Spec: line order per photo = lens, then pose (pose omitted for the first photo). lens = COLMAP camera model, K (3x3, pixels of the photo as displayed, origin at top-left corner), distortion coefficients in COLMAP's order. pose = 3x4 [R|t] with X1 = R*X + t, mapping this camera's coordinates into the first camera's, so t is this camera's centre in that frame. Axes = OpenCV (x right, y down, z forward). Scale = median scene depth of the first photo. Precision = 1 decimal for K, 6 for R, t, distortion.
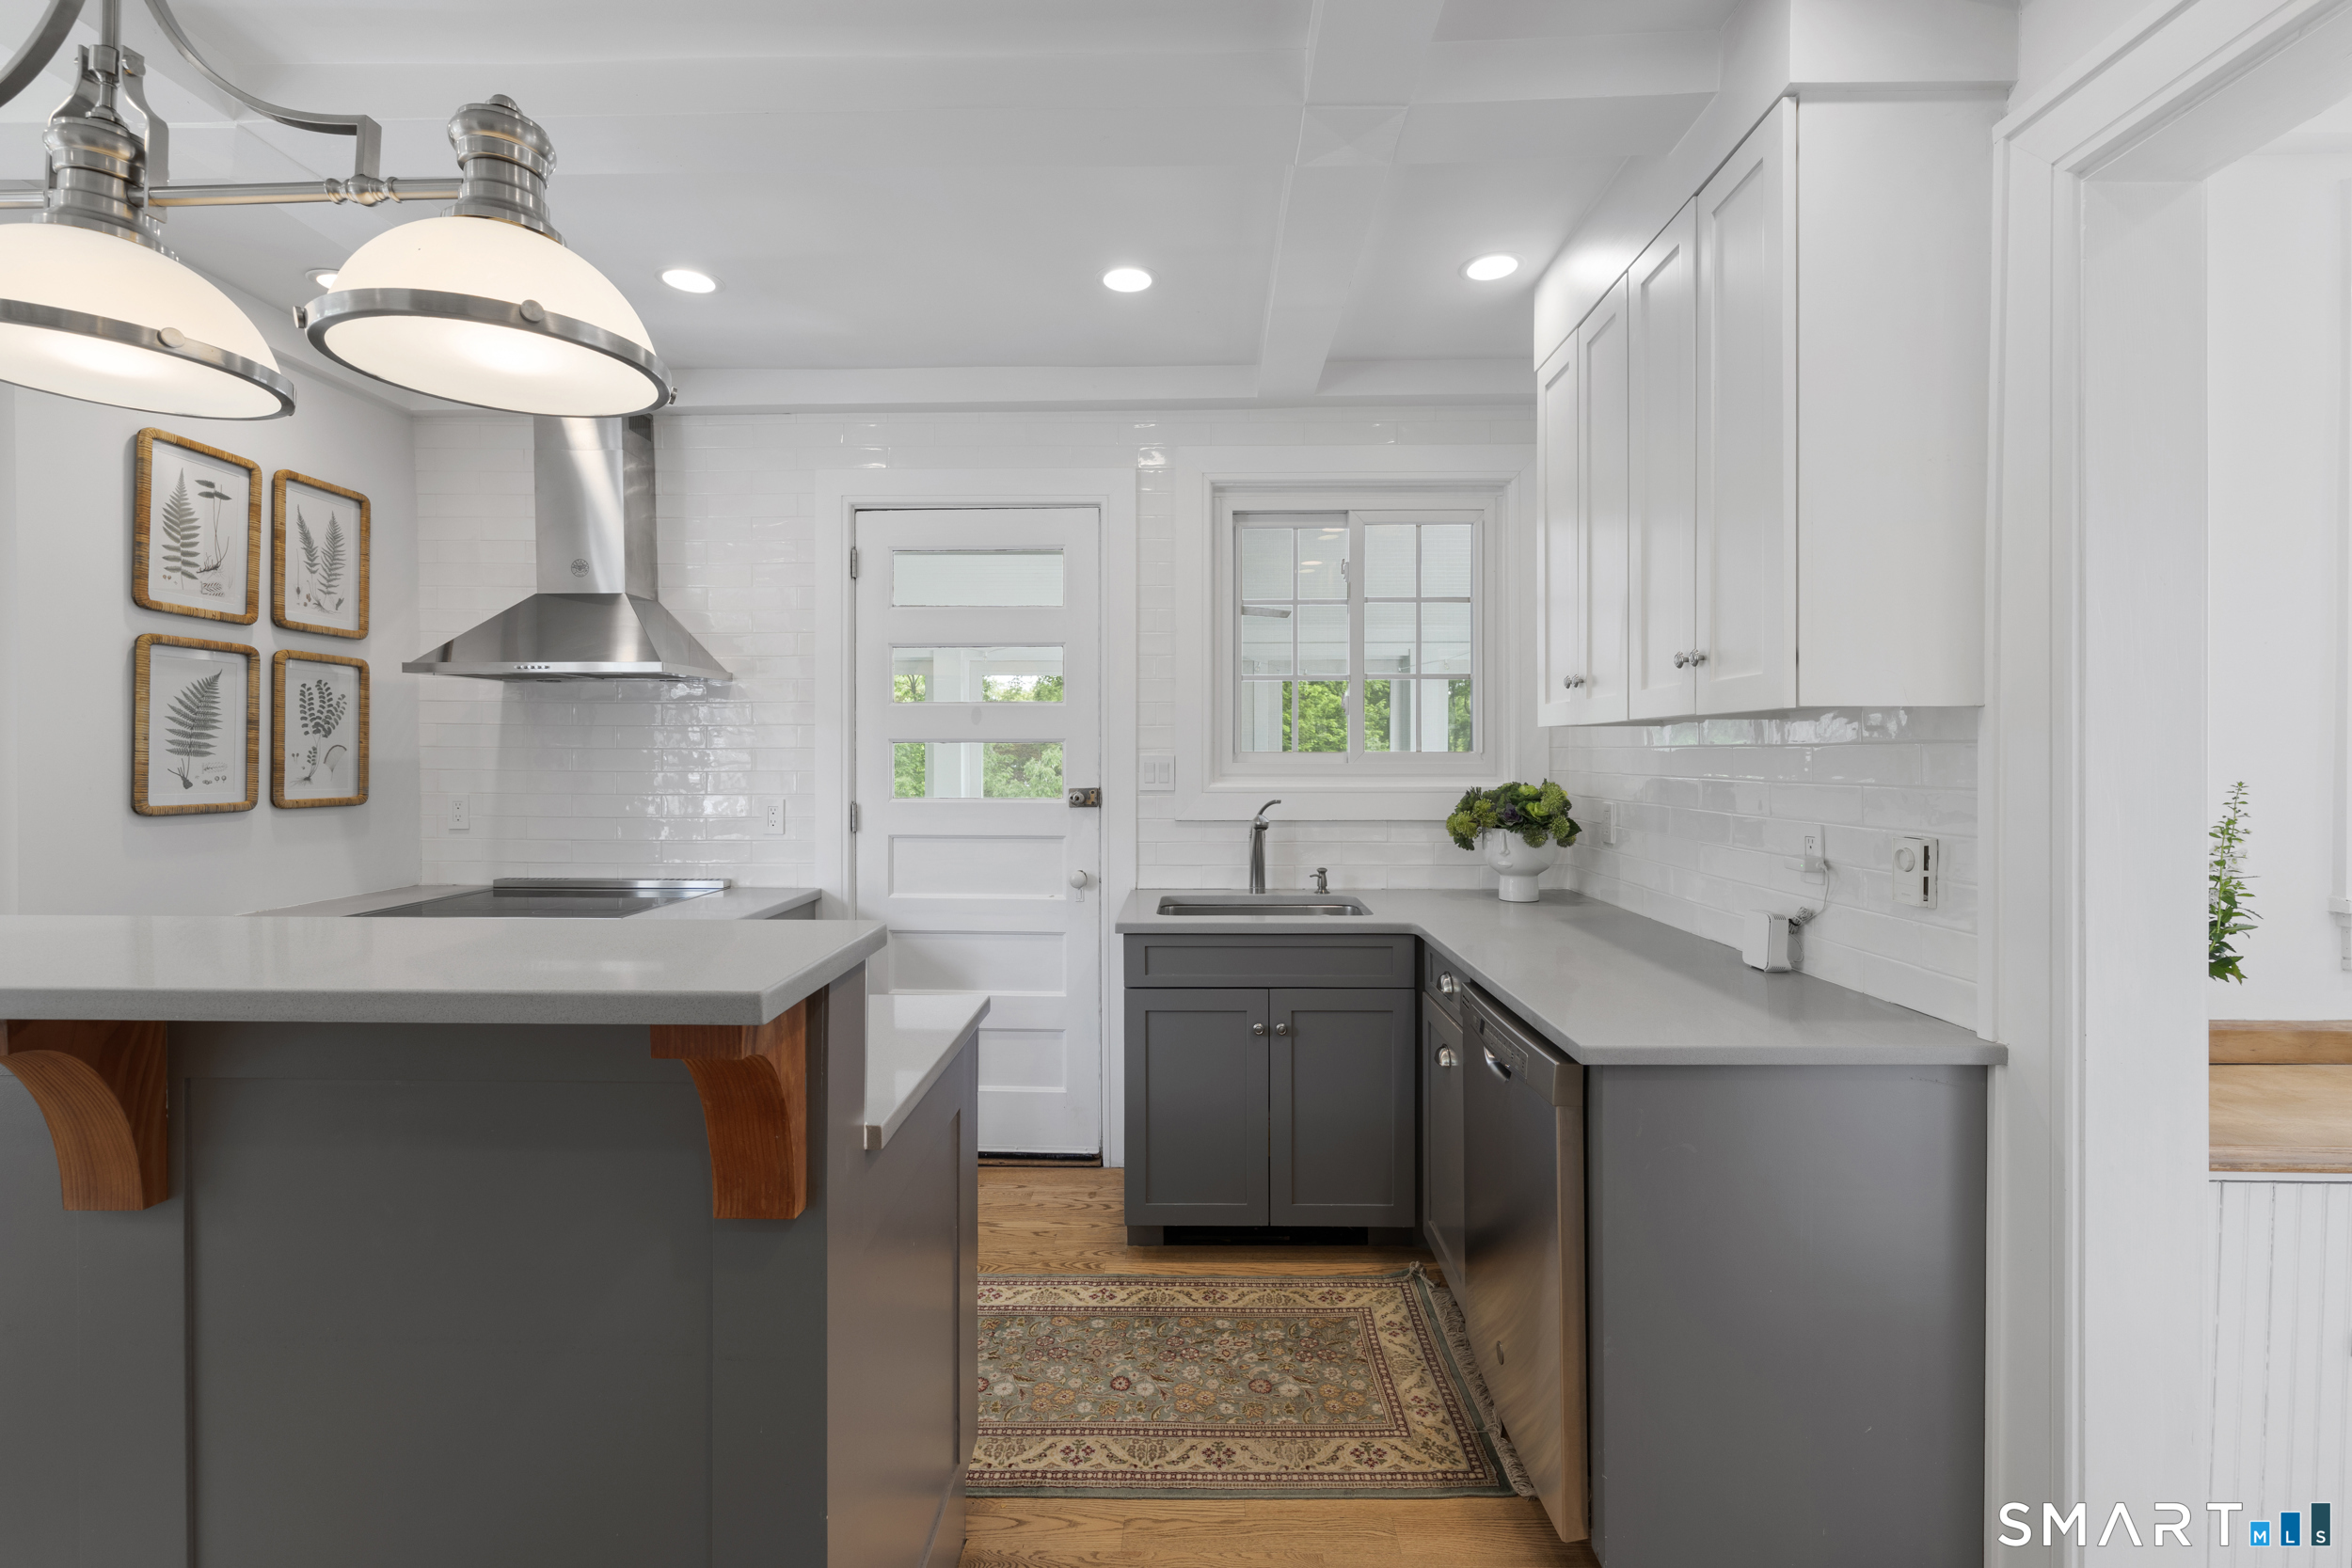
lens RADIAL K [[1043.3, 0, 1187.8], [0, 1043.3, 767.3], [0, 0, 1]] dist [0.007916, -0.002771]
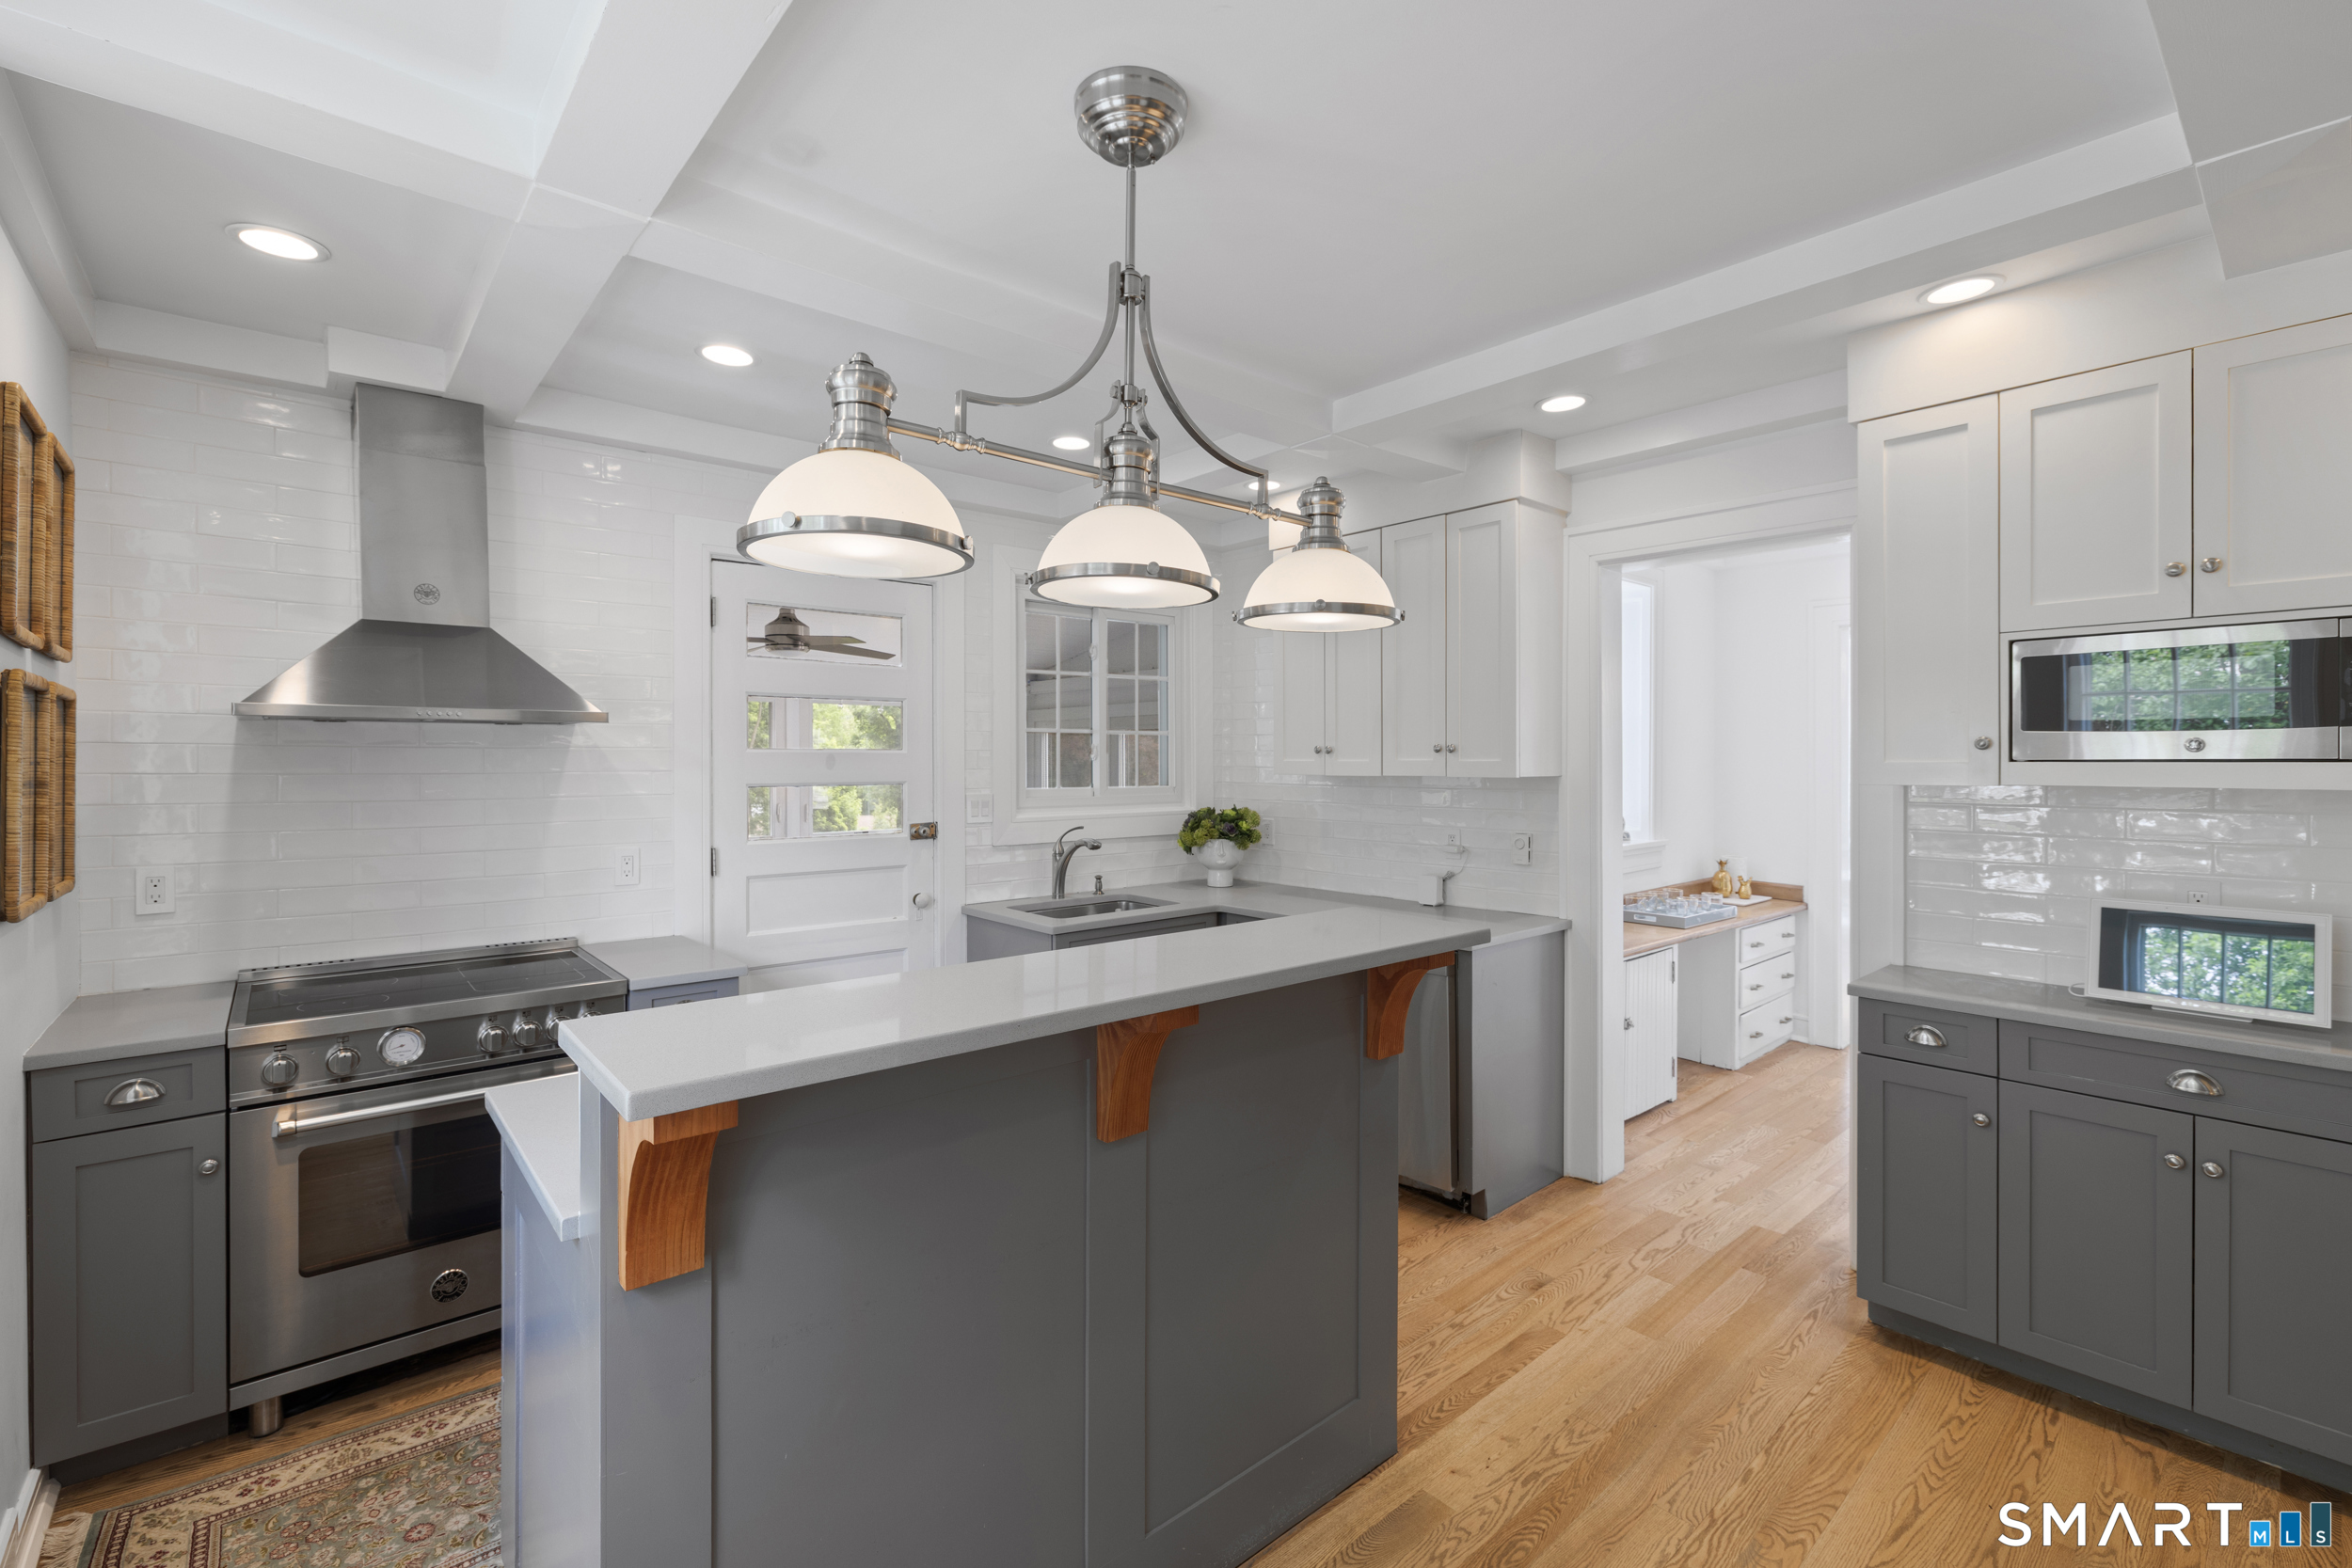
lens RADIAL K [[1043.3, 0, 1182.4], [0, 1043.3, 769.6], [0, 0, 1]] dist [0.007916, -0.002771]
pose [[0.730709, -0.007559, 0.682647, -0.757047], [0.007863, 0.999966, 0.002656, -0.044806], [-0.682644, 0.003427, 0.730743, -0.062638]]
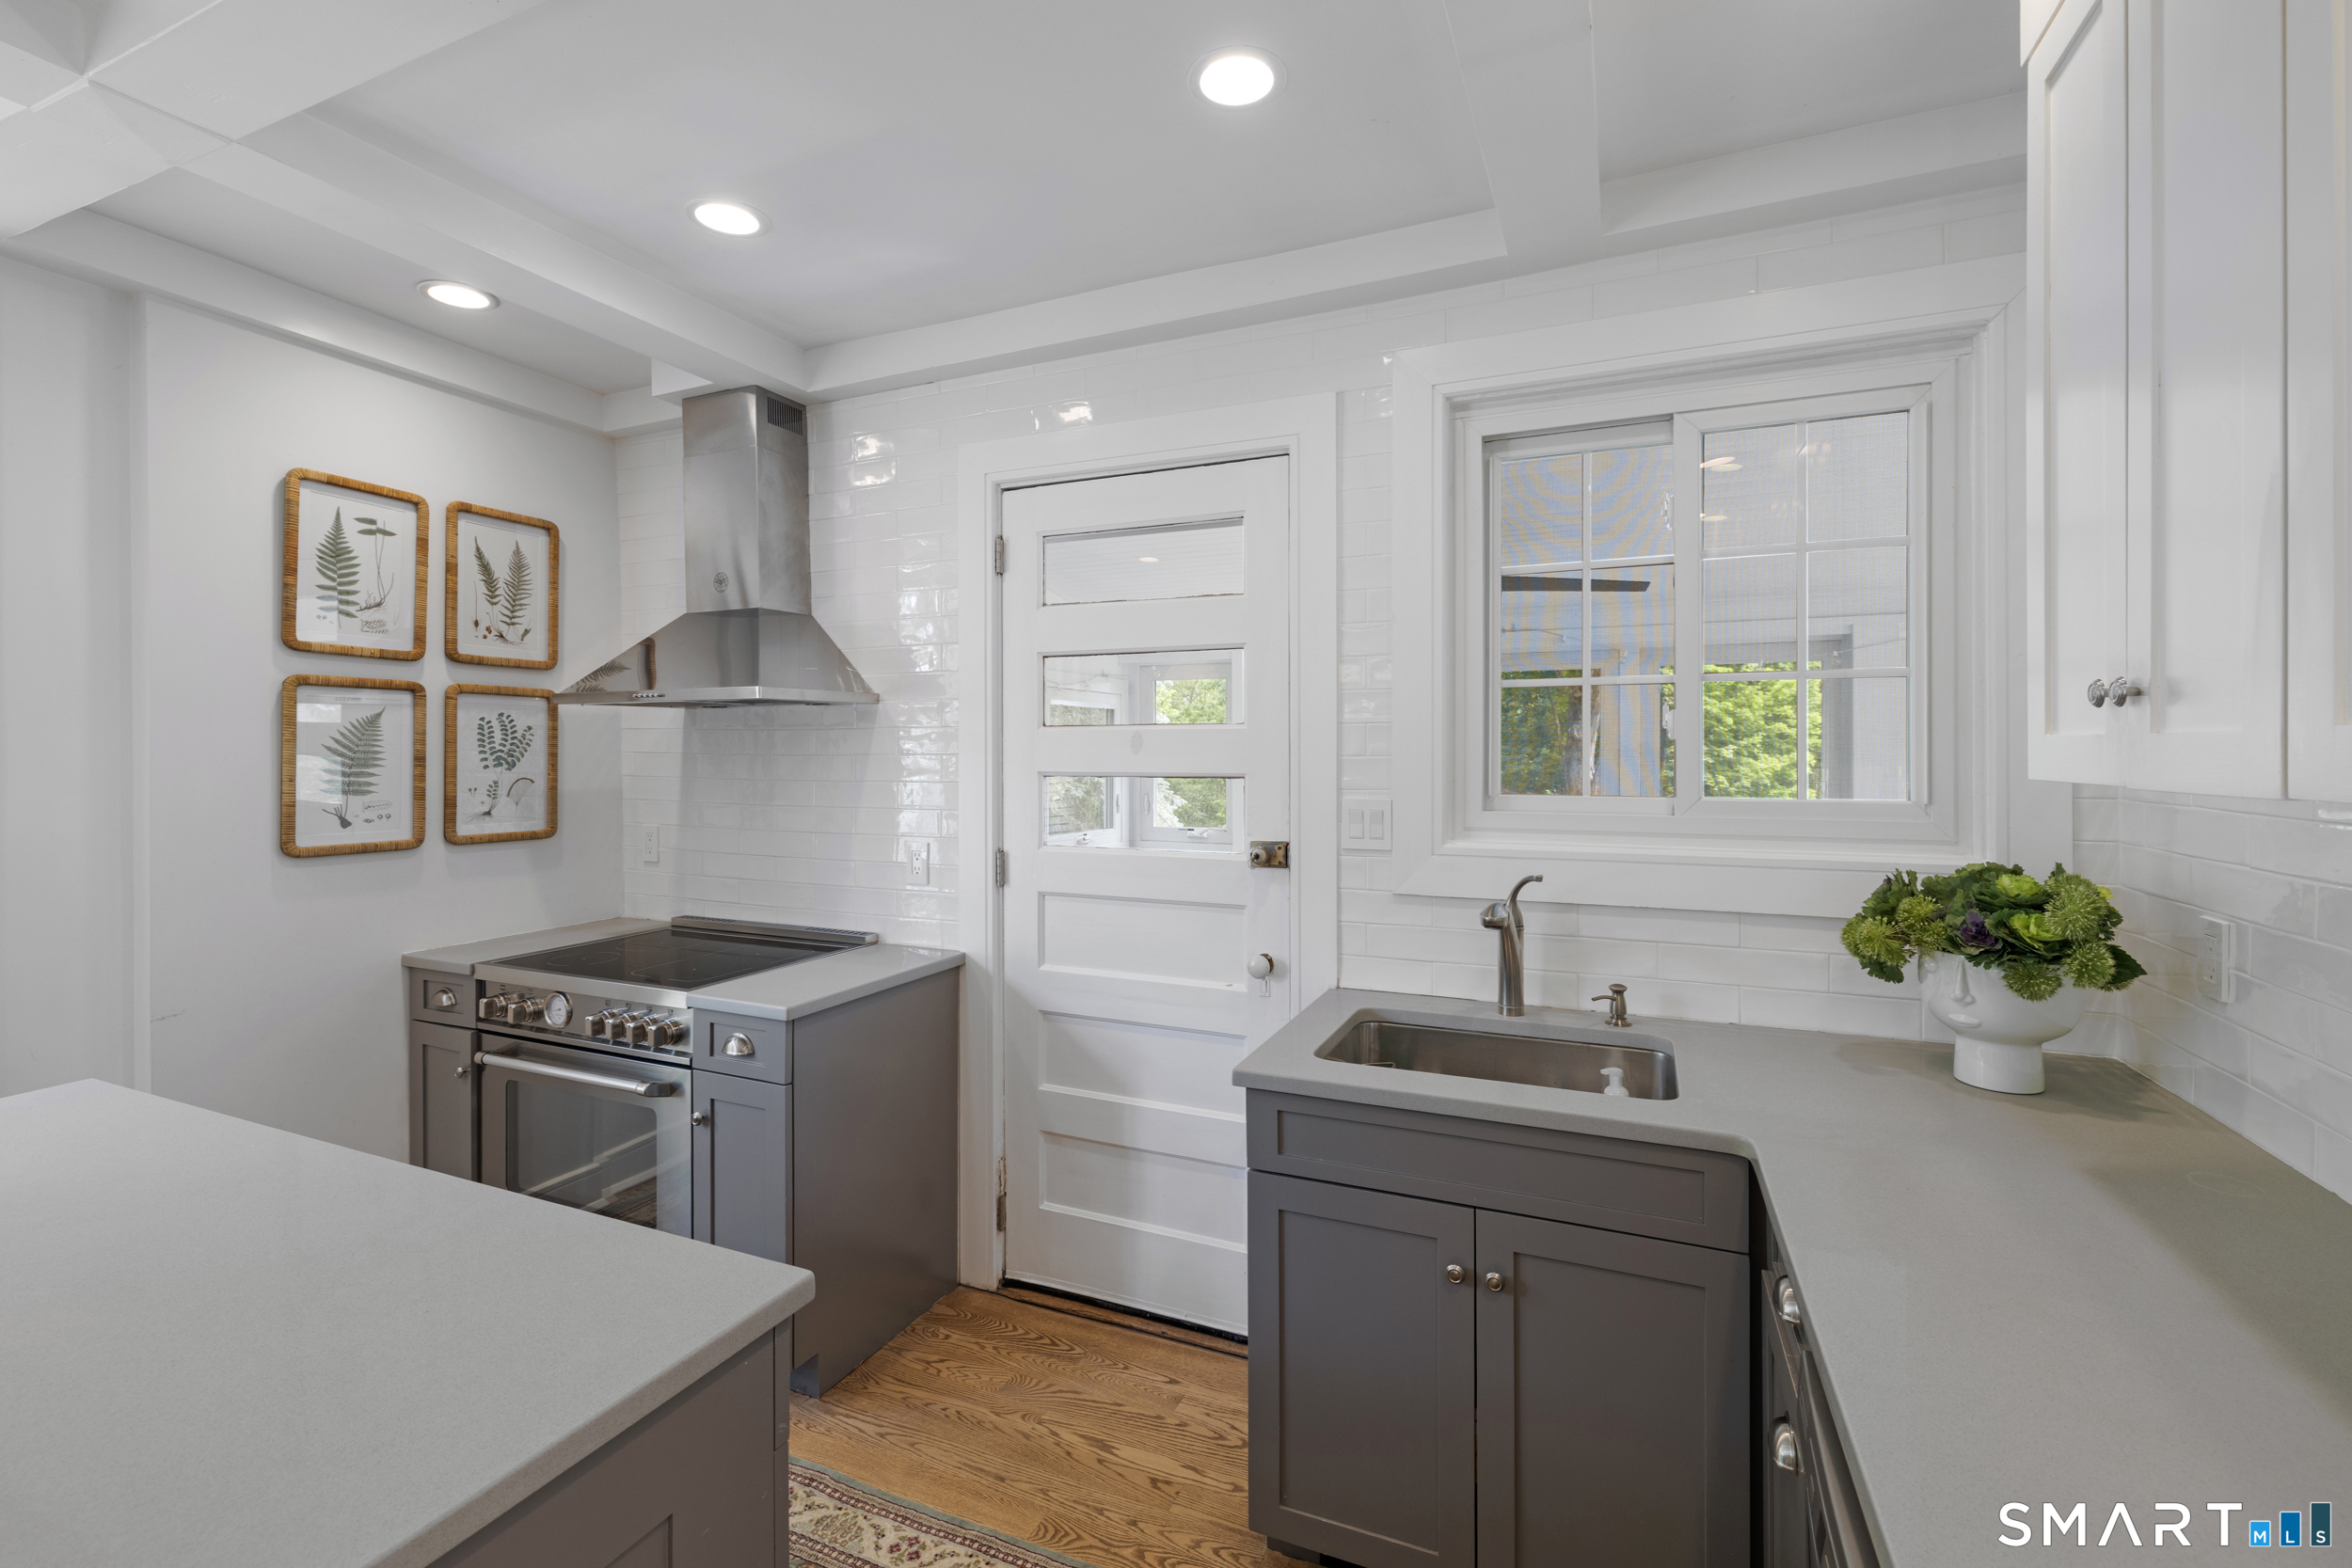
lens RADIAL K [[1043.3, 0, 1177.5], [0, 1043.3, 756.9], [0, 0, 1]] dist [0.007916, -0.002771]
pose [[0.921255, 0.002427, -0.388951, 0.137036], [-0.003064, 0.999995, -0.001018, -0.042036], [0.388947, 0.002130, 0.921258, 0.335746]]
